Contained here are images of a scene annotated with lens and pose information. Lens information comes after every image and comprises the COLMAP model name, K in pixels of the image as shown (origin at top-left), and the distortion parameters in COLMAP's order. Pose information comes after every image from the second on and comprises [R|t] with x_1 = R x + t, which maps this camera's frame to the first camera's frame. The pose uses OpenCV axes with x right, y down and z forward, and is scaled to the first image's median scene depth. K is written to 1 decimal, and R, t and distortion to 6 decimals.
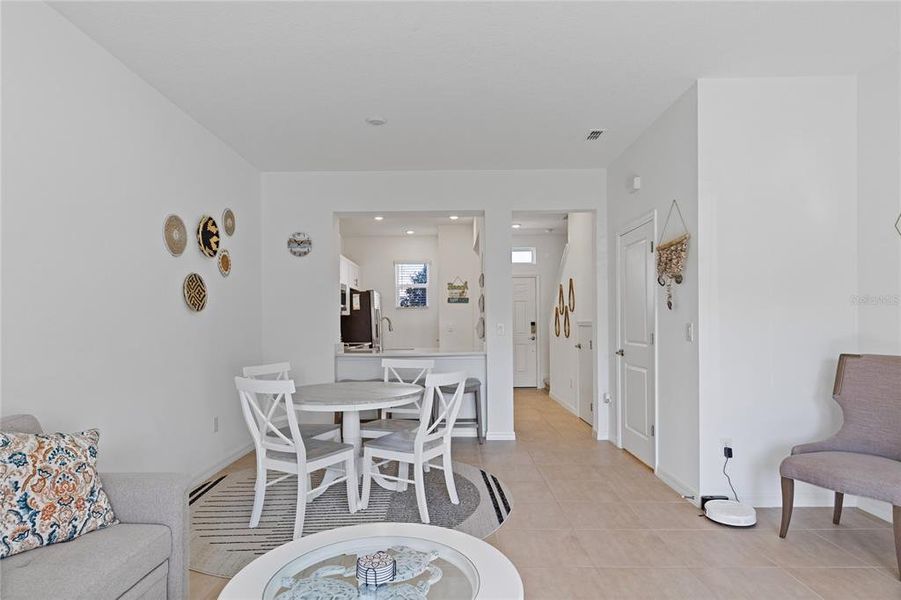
lens RADIAL K [[493.9, 0, 447.8], [0, 493.9, 324.0], [0, 0, 1]] dist [0.003195, -0.000143]
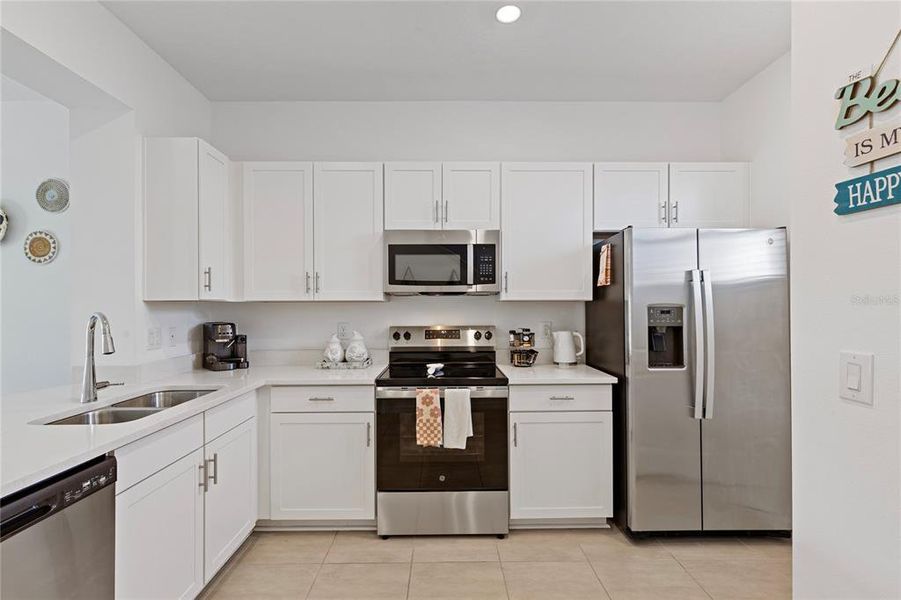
lens RADIAL K [[408.3, 0, 447.9], [0, 408.3, 307.3], [0, 0, 1]] dist [0.007901, -0.000810]
pose [[0.020736, 0.010802, -0.999727, 0.127782], [0.001988, 0.999939, 0.010846, -0.016207], [0.999783, -0.002212, 0.020714, 0.873815]]
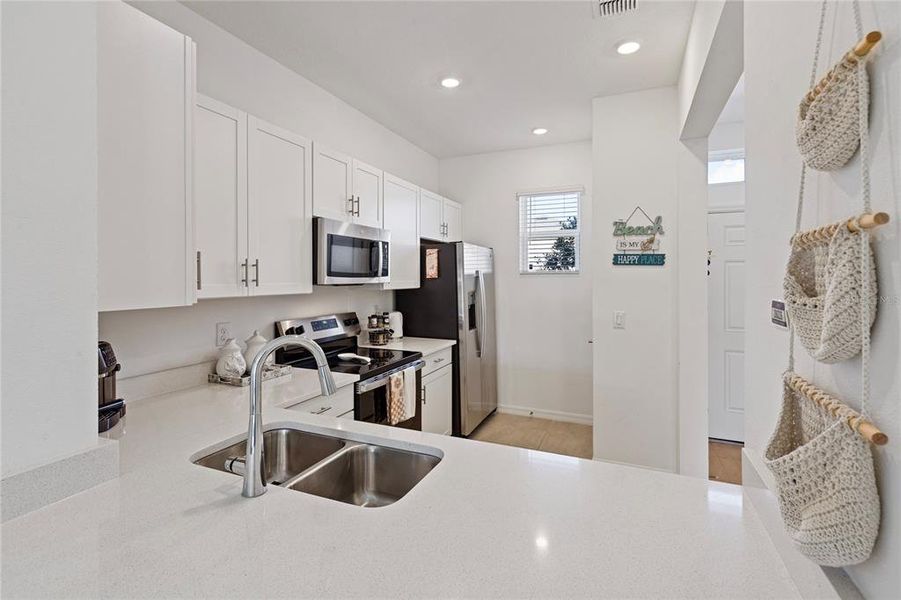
lens RADIAL K [[408.3, 0, 453.2], [0, 408.3, 274.1], [0, 0, 1]] dist [0.007901, -0.000810]
pose [[0.920456, 0.009543, -0.390729, 0.011634], [-0.011869, 0.999923, -0.003538, -0.031994], [0.390665, 0.007895, 0.920499, 0.597911]]
